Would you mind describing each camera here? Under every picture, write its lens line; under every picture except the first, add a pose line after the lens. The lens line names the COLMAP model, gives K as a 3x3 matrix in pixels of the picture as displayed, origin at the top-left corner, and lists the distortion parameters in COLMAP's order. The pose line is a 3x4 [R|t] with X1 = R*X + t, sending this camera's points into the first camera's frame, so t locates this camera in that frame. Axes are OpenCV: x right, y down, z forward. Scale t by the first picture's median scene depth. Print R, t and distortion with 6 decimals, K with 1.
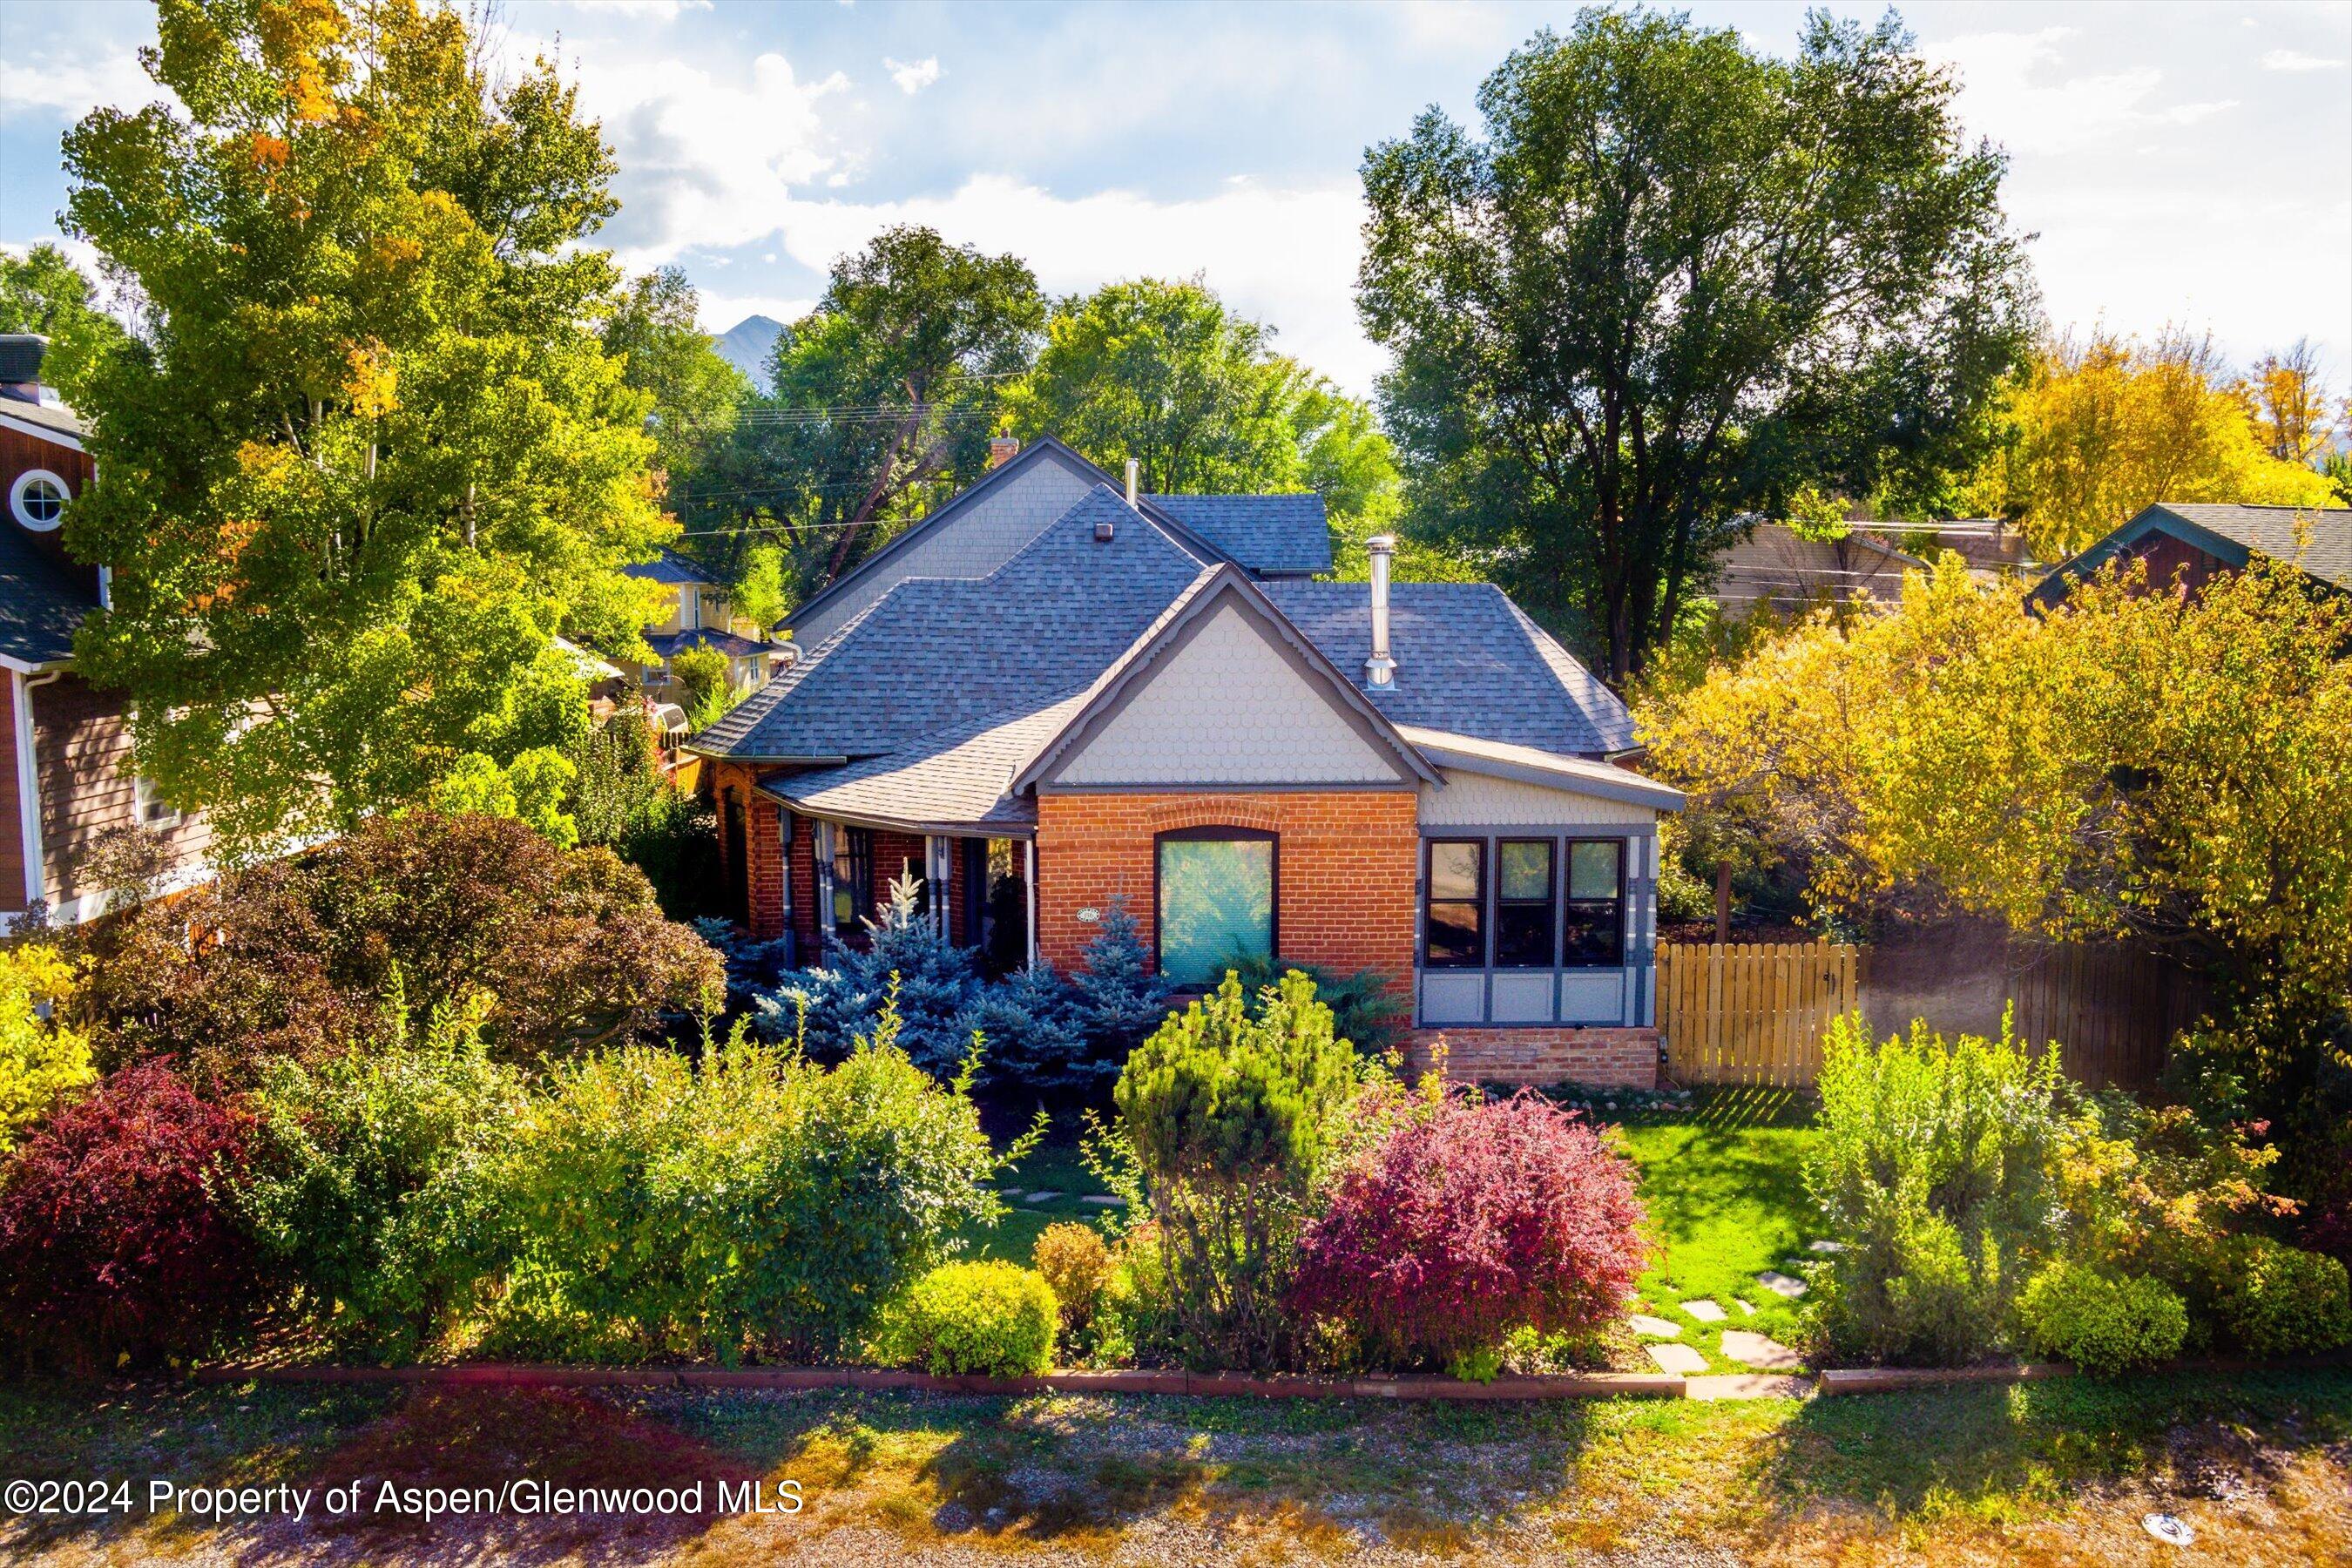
lens RADIAL K [[1912.5, 0, 1176.0], [0, 1912.5, 784.0], [0, 0, 1]] dist [-0.070672, 0.028934]
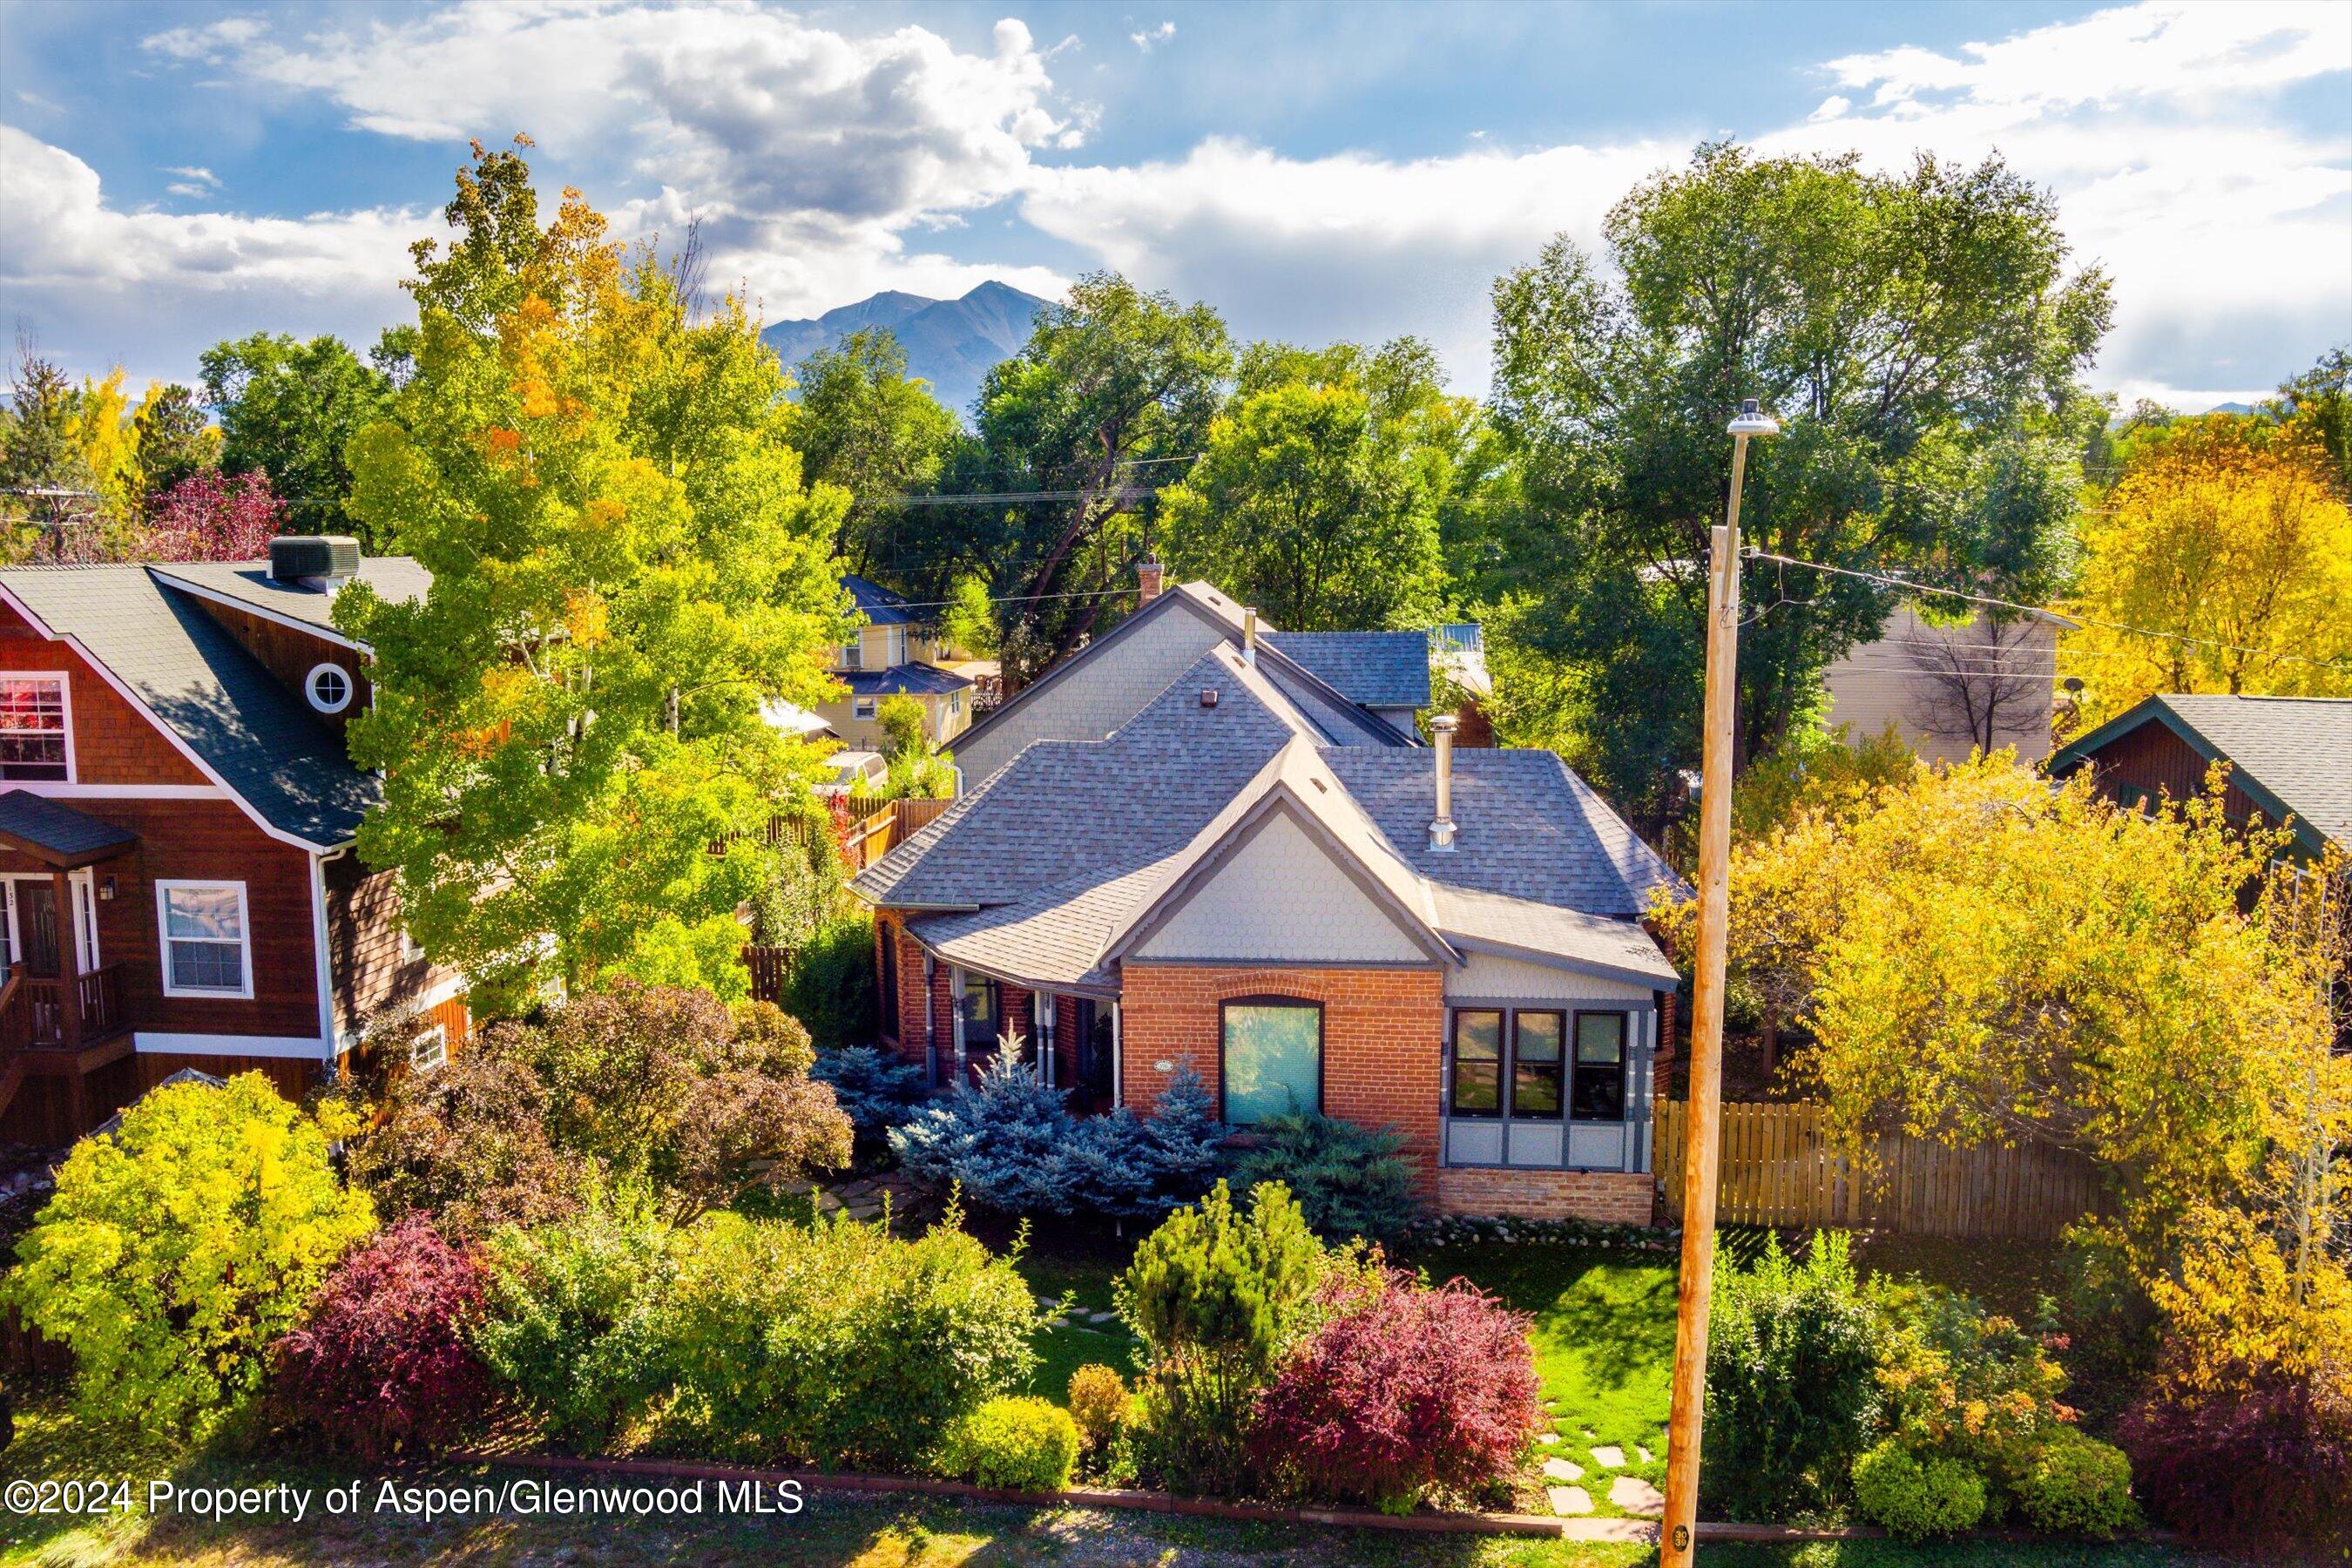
lens RADIAL K [[1912.5, 0, 1176.0], [0, 1912.5, 784.0], [0, 0, 1]] dist [-0.070672, 0.028934]
pose [[0.993010, 0.015148, -0.117053, 0.122782], [-0.012919, 0.999721, 0.019770, -0.163554], [0.117320, -0.018119, 0.992929, -0.226109]]
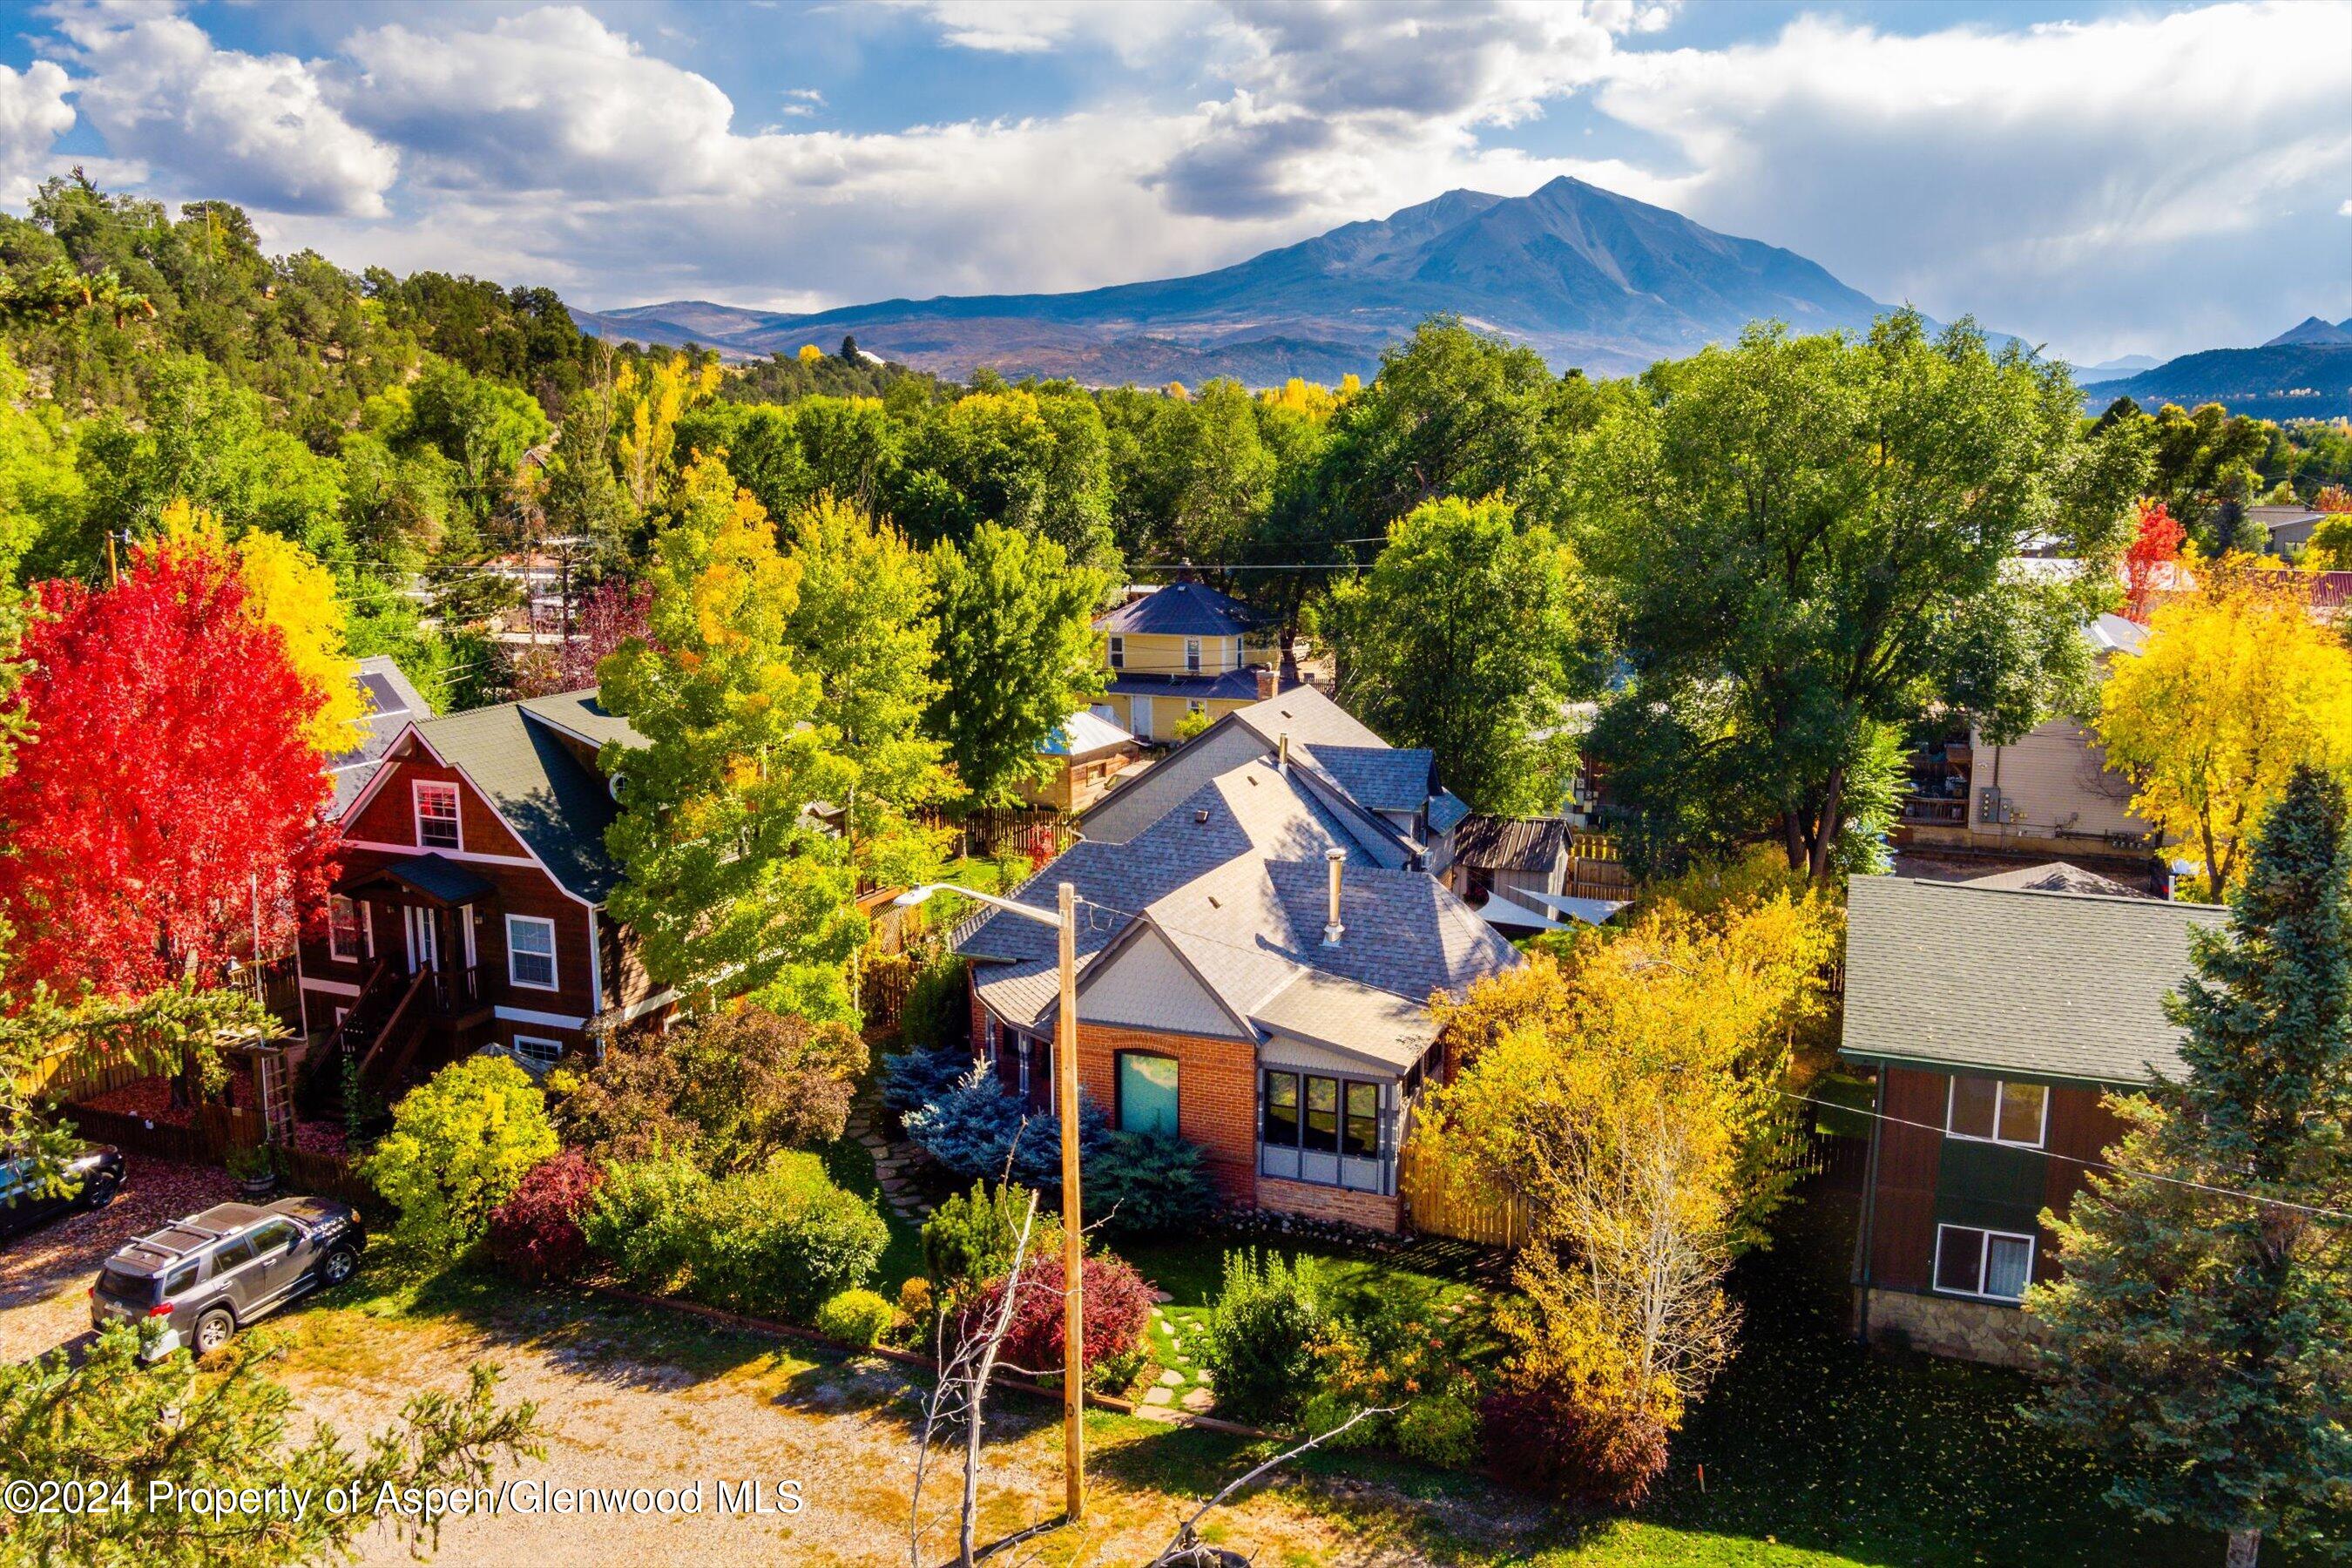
lens RADIAL K [[1914.2, 0, 1176.0], [0, 1914.2, 784.0], [0, 0, 1]] dist [-0.013016, -0.176106]
pose [[0.917819, 0.071507, -0.390507, 0.893471], [-0.044201, 0.995935, 0.078482, -0.449830], [0.394532, -0.054772, 0.917249, -0.744343]]
